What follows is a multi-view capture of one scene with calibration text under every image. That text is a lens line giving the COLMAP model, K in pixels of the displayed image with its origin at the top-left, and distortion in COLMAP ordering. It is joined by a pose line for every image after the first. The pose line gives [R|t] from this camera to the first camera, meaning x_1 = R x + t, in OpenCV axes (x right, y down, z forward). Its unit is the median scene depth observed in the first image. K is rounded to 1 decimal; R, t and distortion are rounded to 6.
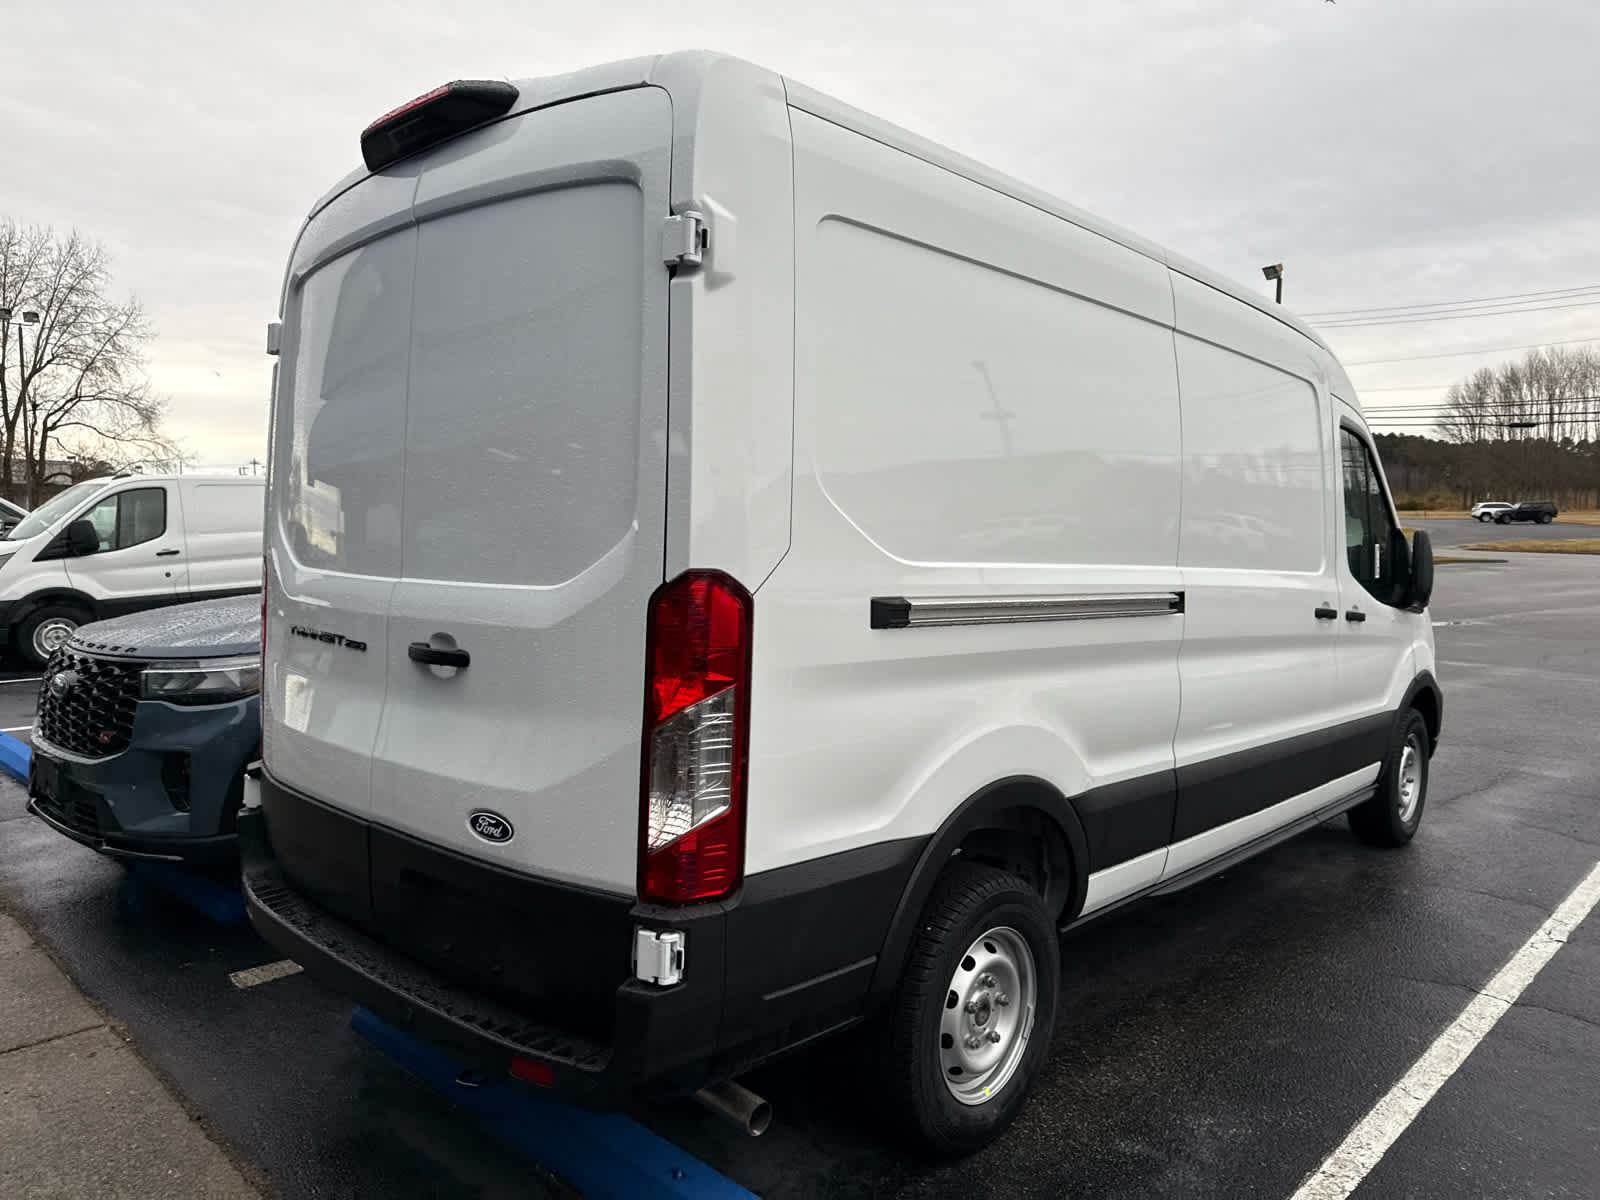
lens RADIAL K [[1138.9, 0, 791.9], [0, 1138.9, 608.5], [0, 0, 1]] dist [0.025214, -0.033019]
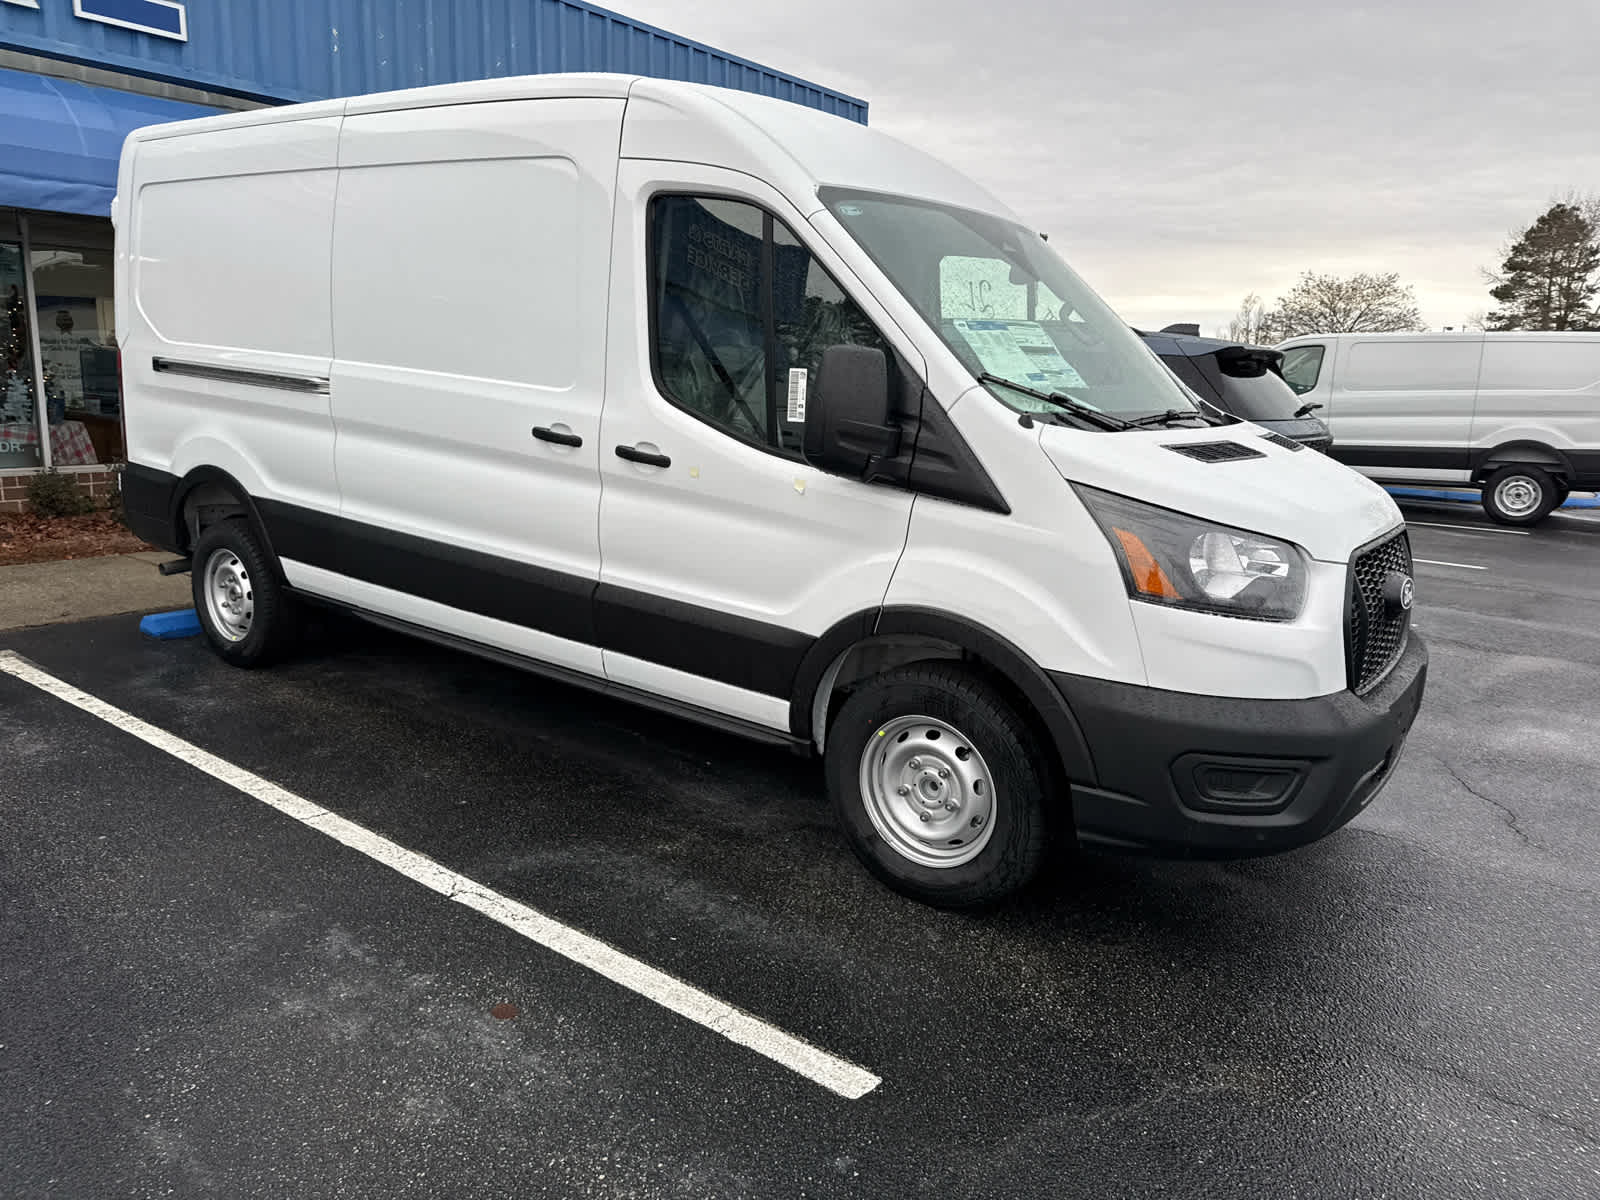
lens RADIAL K [[1138.9, 0, 803.1], [0, 1138.9, 583.7], [0, 0, 1]] dist [0.025214, -0.033019]
pose [[0.114303, 0.188441, -0.975410, 1.905423], [-0.110445, 0.978169, 0.176032, -0.083875], [0.987288, 0.087608, 0.132620, 1.529836]]
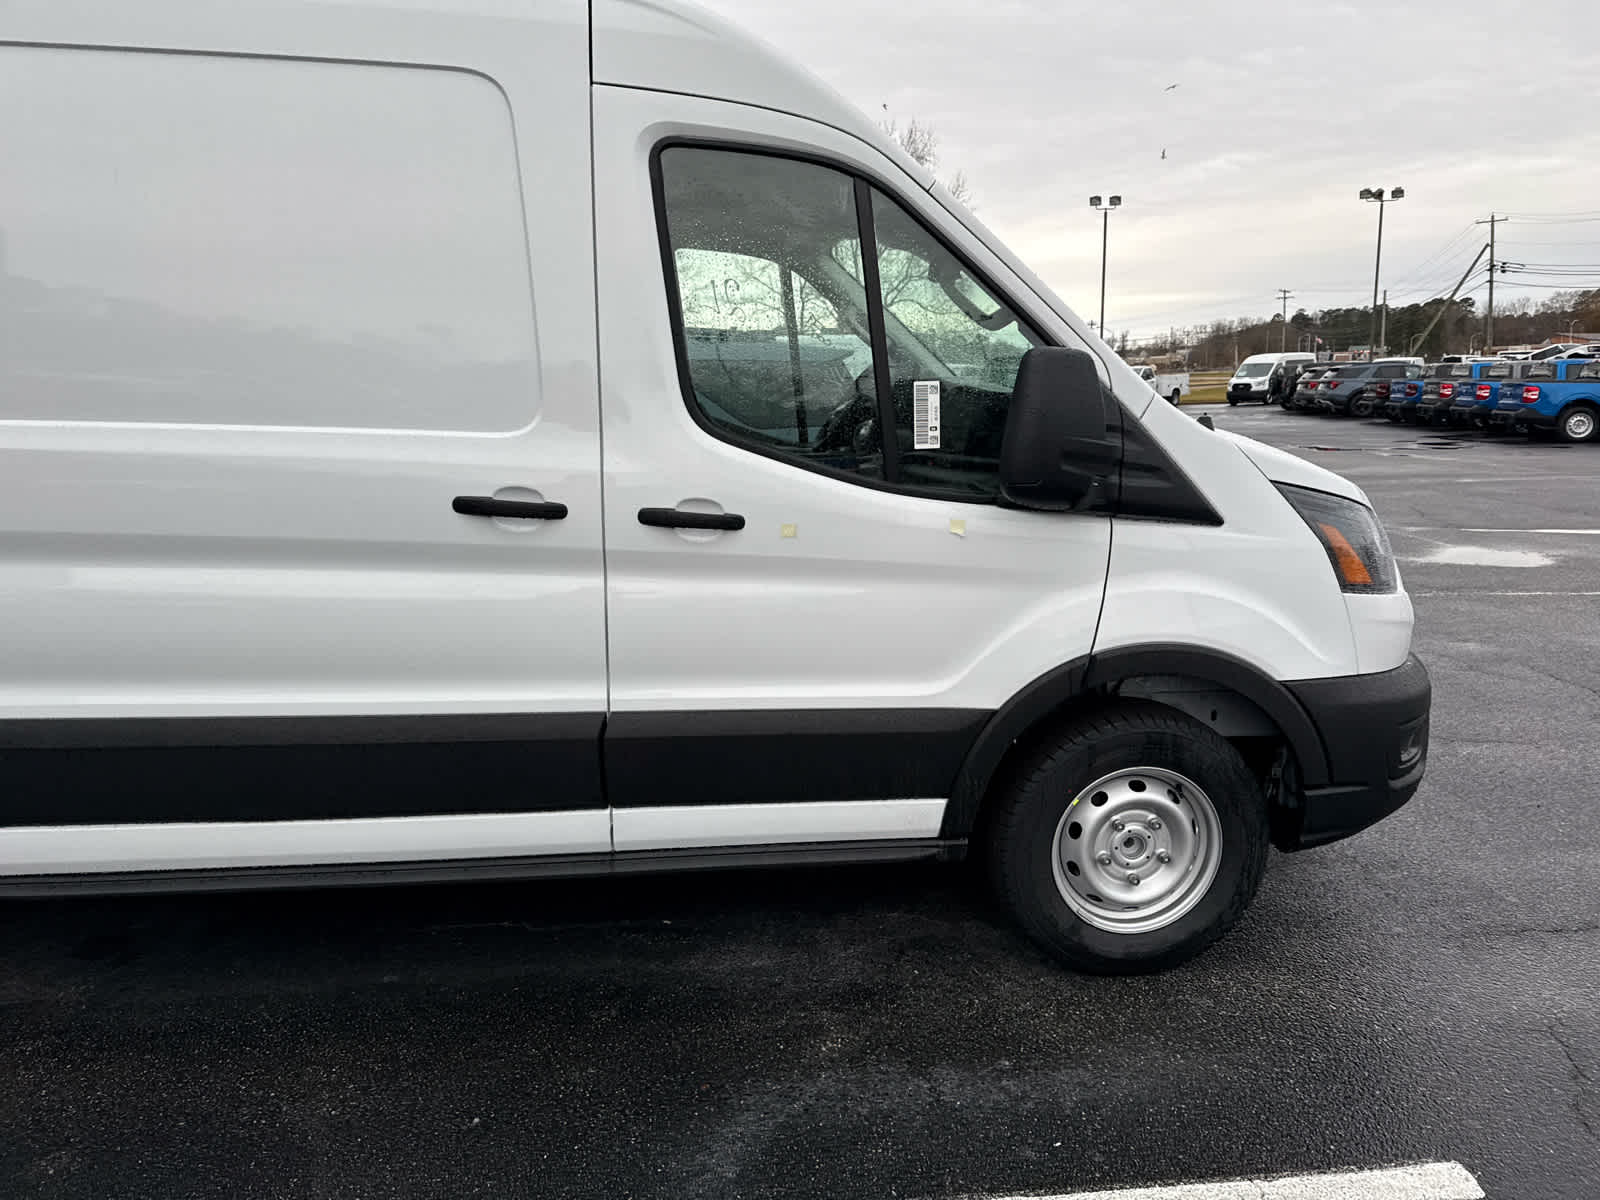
lens RADIAL K [[1138.9, 0, 810.3], [0, 1138.9, 607.5], [0, 0, 1]] dist [0.025214, -0.033019]
pose [[0.756325, 0.109266, -0.645006, 1.325235], [-0.030211, 0.990735, 0.132408, -0.036289], [0.653498, -0.080657, 0.752619, 0.959985]]
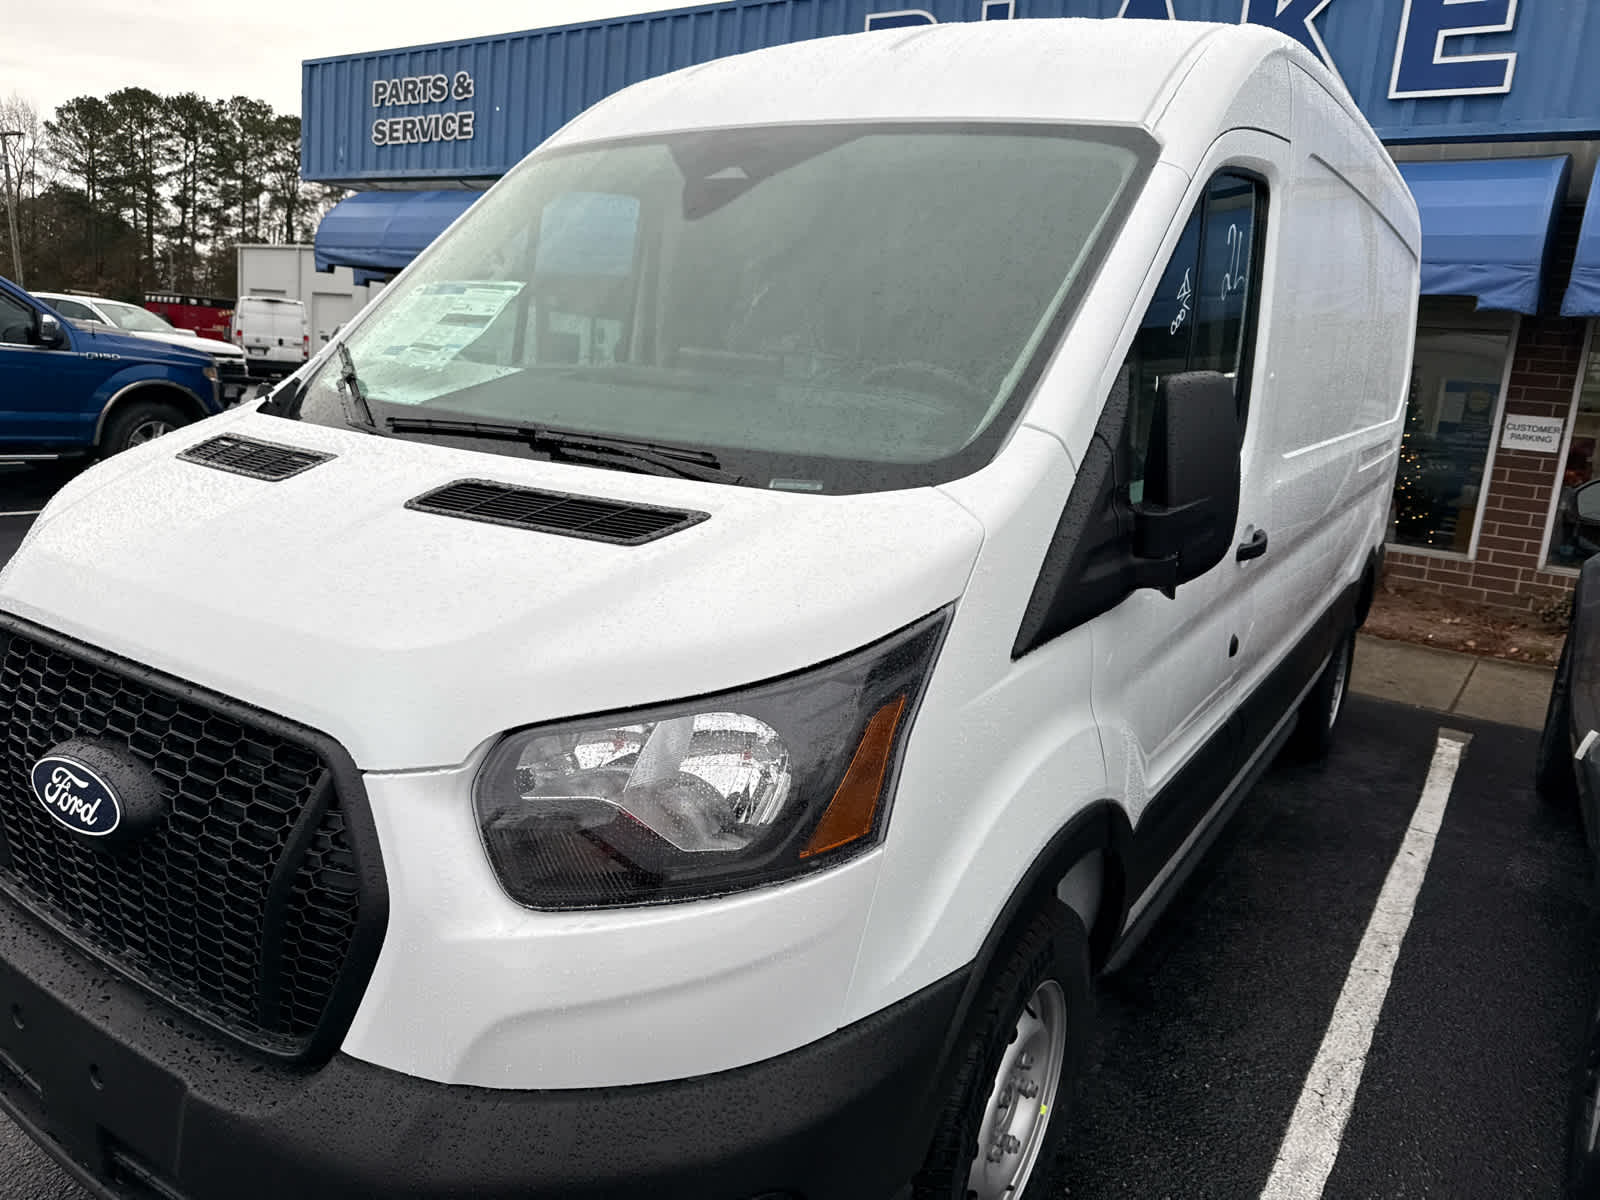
lens RADIAL K [[1119.3, 0, 789.5], [0, 1119.3, 602.8], [0, 0, 1]] dist [0.016830, -0.018305]
pose [[-0.982236, -0.046633, -0.181764, 0.751012], [-0.097495, 0.954454, 0.281980, -0.187125], [0.160335, 0.294692, -0.942045, 2.672577]]
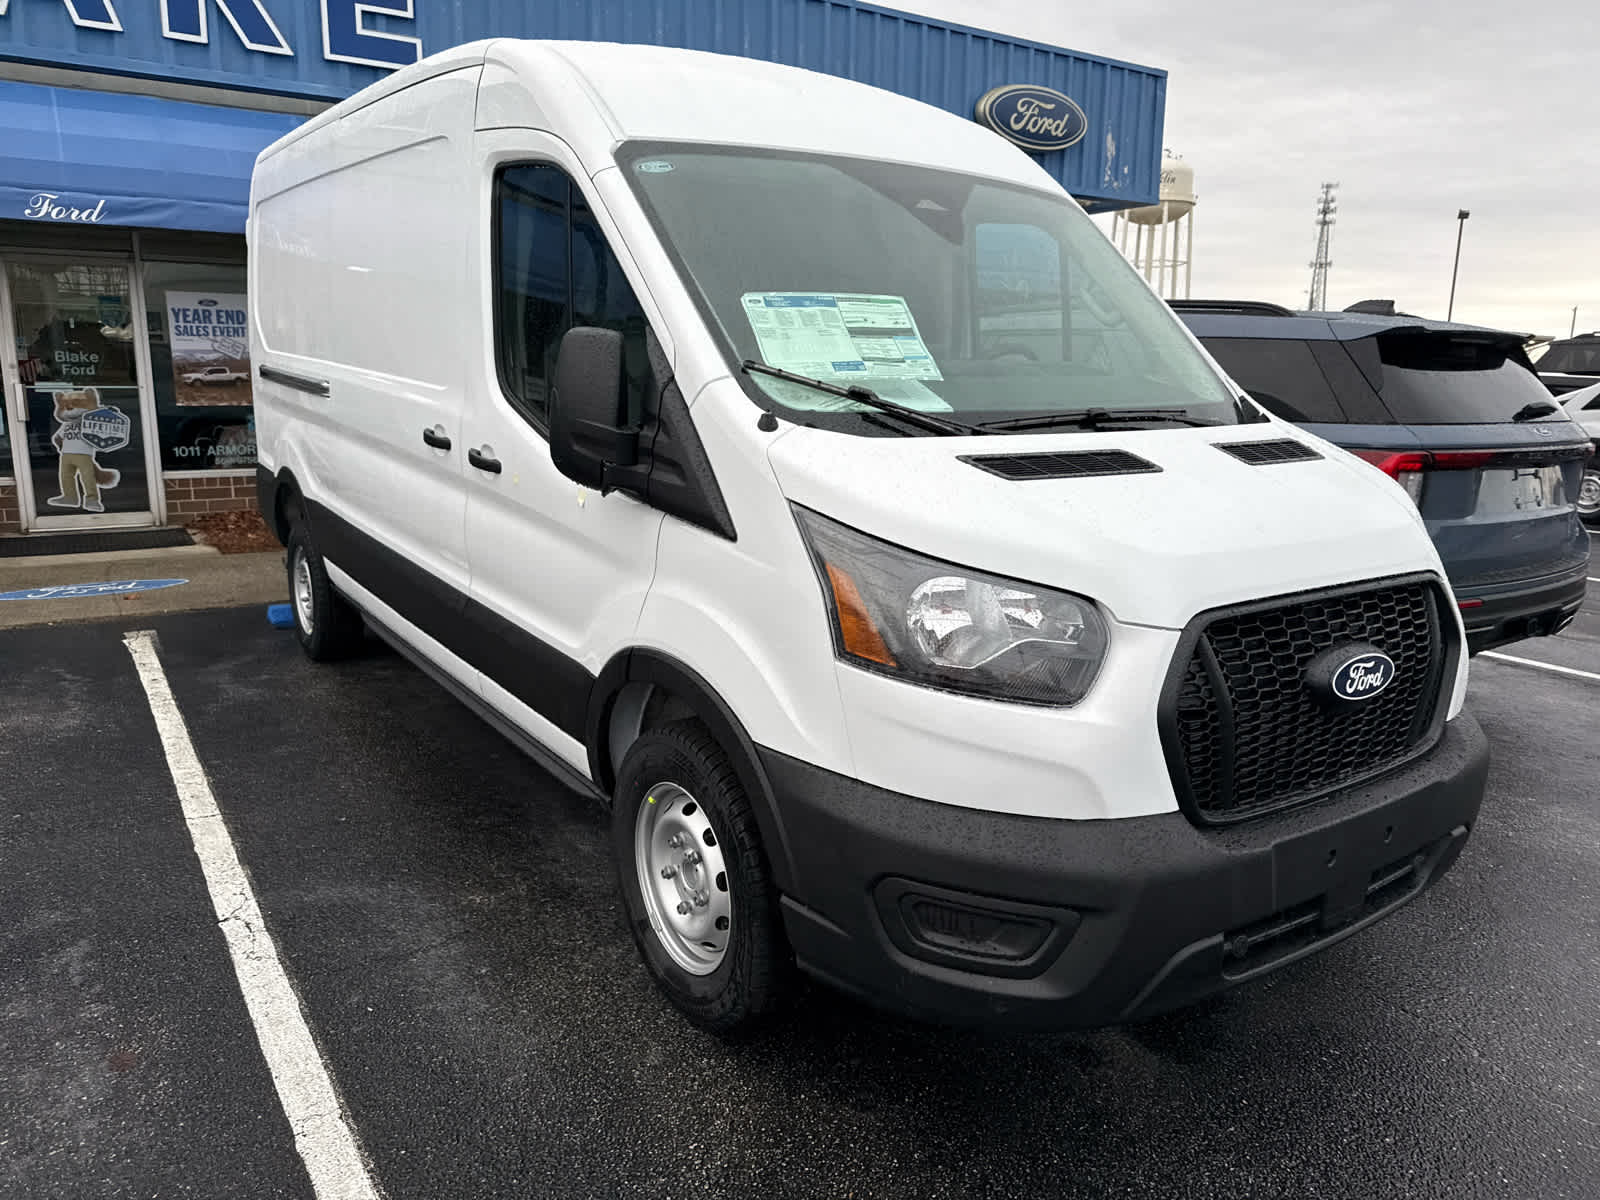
lens RADIAL K [[1138.9, 0, 787.5], [0, 1138.9, 604.8], [0, 0, 1]] dist [0.025214, -0.033019]
pose [[-0.223014, 0.196800, -0.954743, 1.697026], [-0.092875, 0.970664, 0.221776, -0.118902], [0.970381, 0.138131, -0.198194, 2.001781]]
